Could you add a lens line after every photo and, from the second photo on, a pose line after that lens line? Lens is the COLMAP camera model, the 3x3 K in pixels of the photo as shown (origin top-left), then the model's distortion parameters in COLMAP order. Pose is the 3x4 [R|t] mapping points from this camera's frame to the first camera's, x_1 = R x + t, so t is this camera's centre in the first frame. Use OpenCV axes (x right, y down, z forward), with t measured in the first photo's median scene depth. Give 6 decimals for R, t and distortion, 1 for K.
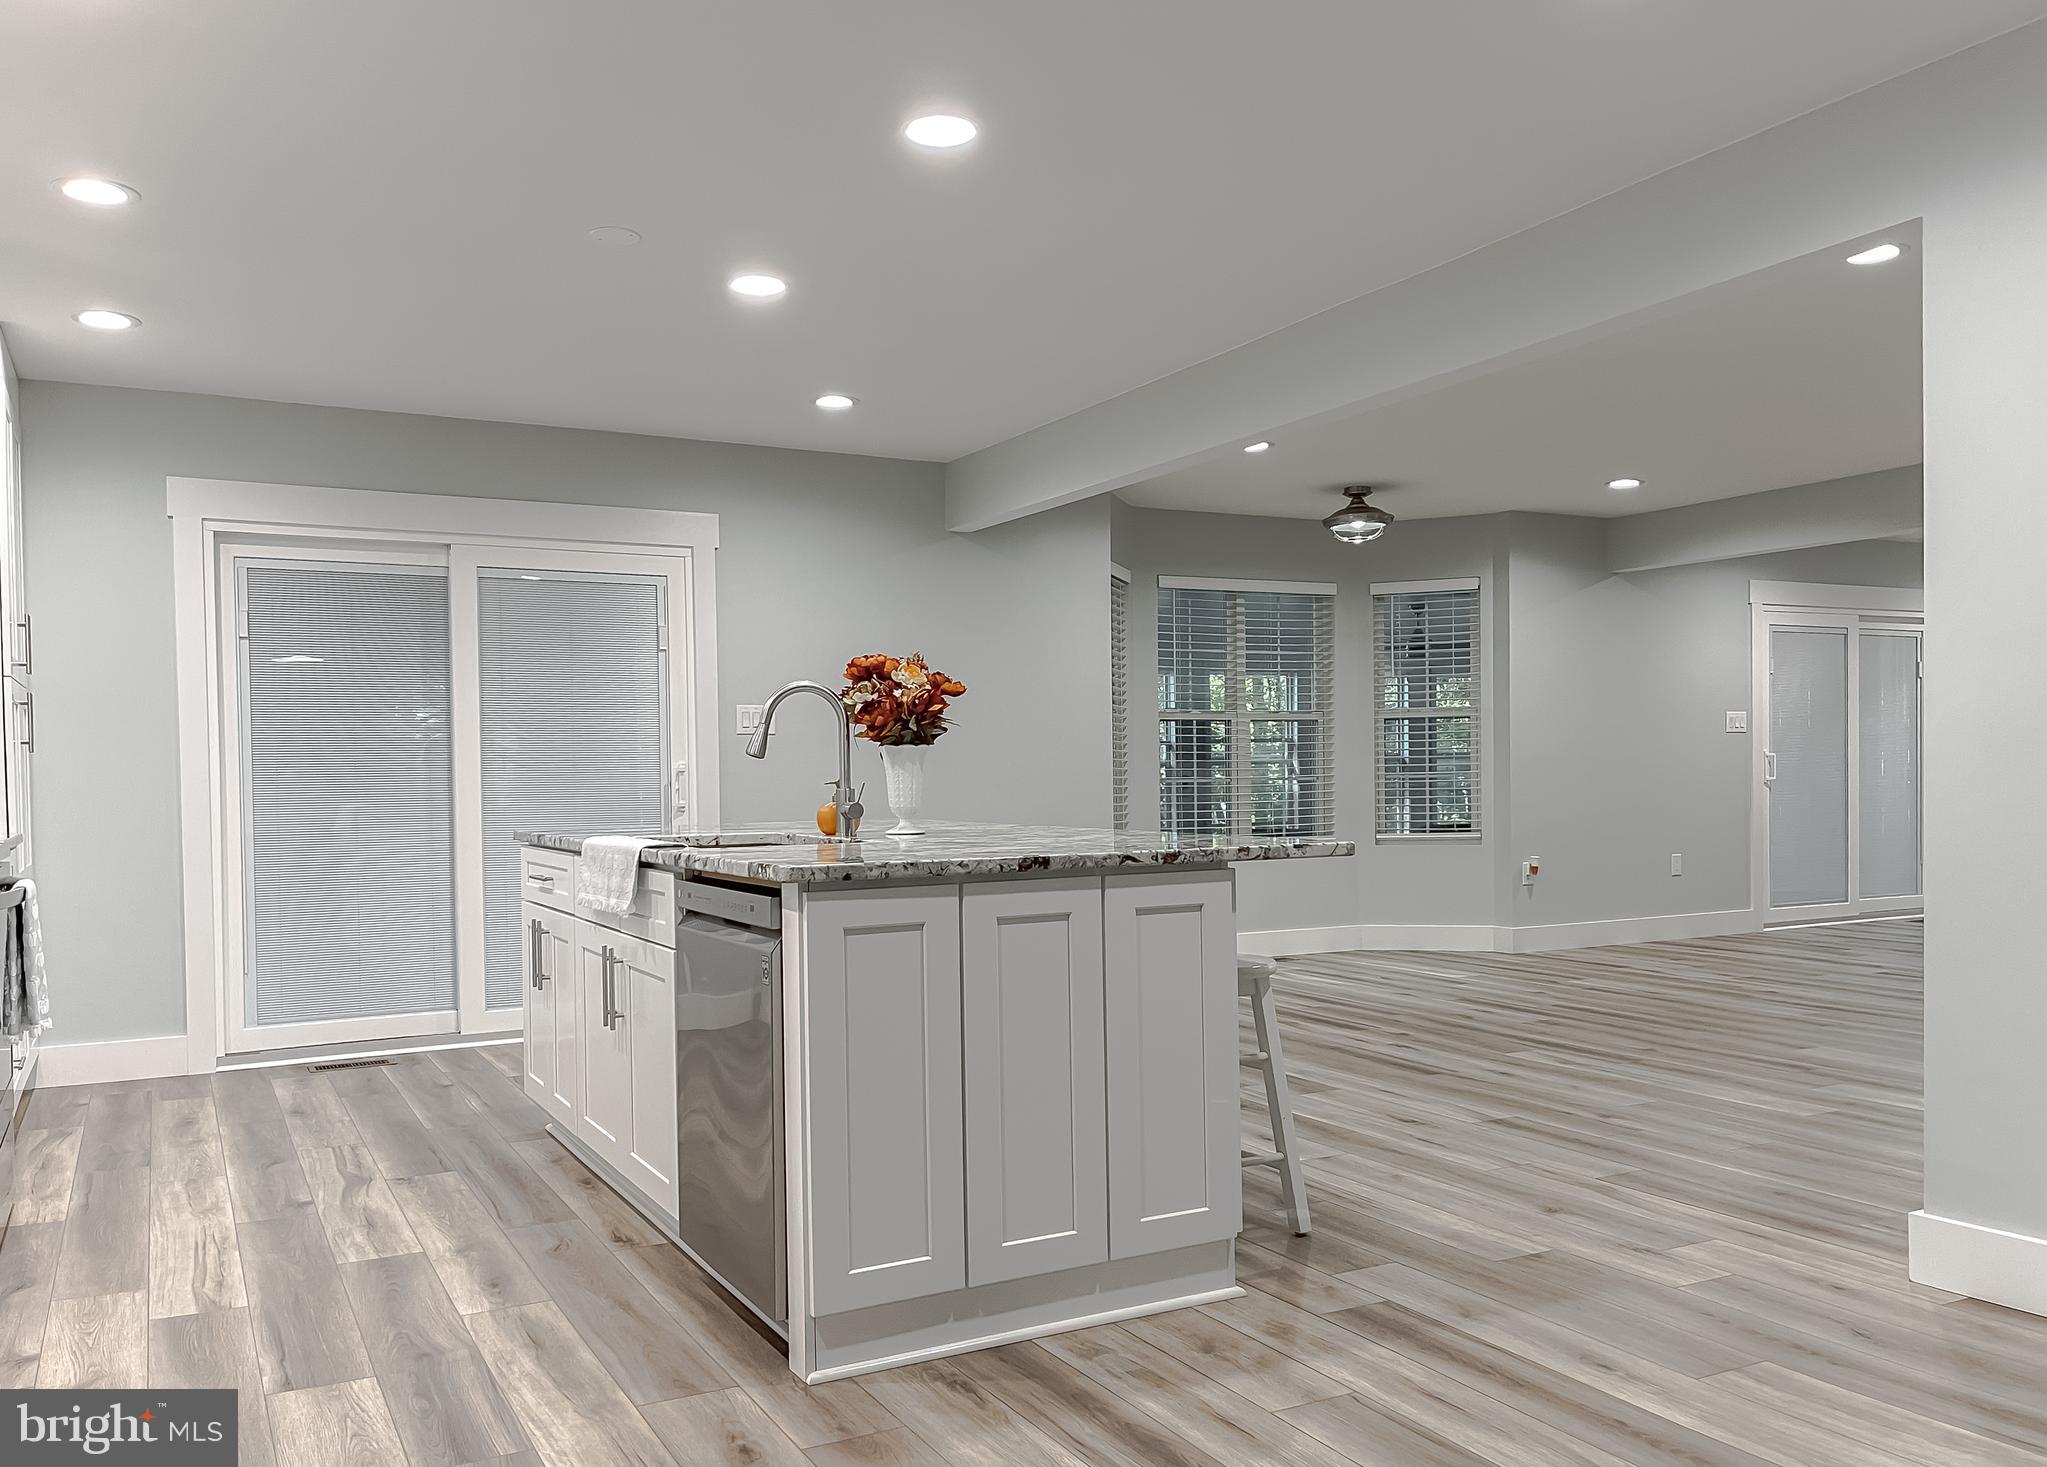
lens RADIAL K [[1590.9, 0, 1023.5], [0, 1590.9, 733.5], [0, 0, 1]] dist [0.038023, -0.009664]
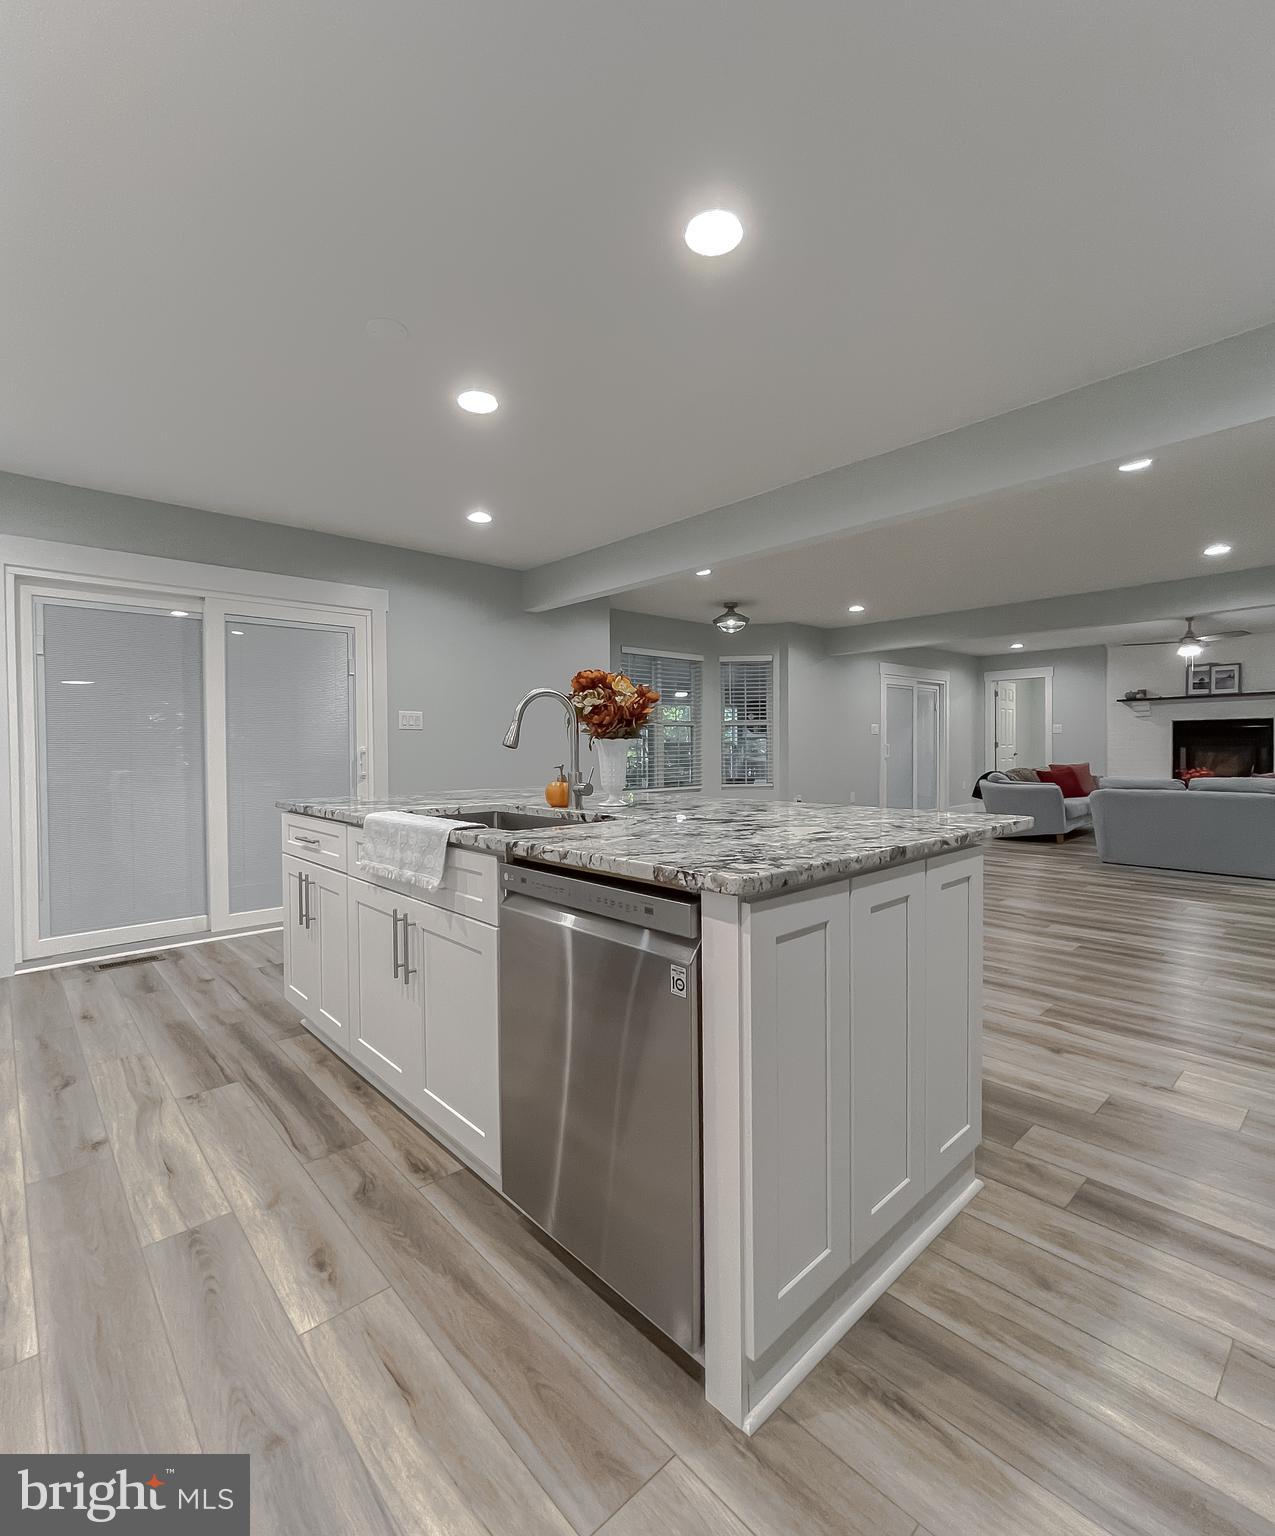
lens RADIAL K [[718.7, 0, 652.9], [0, 718.7, 739.4], [0, 0, 1]] dist [-0.001147, 0.001239]
pose [[0.968392, 0.008726, 0.249280, -0.200267], [-0.011412, 0.999891, 0.009333, 0.001807], [-0.249172, -0.011883, 0.968386, 0.420692]]
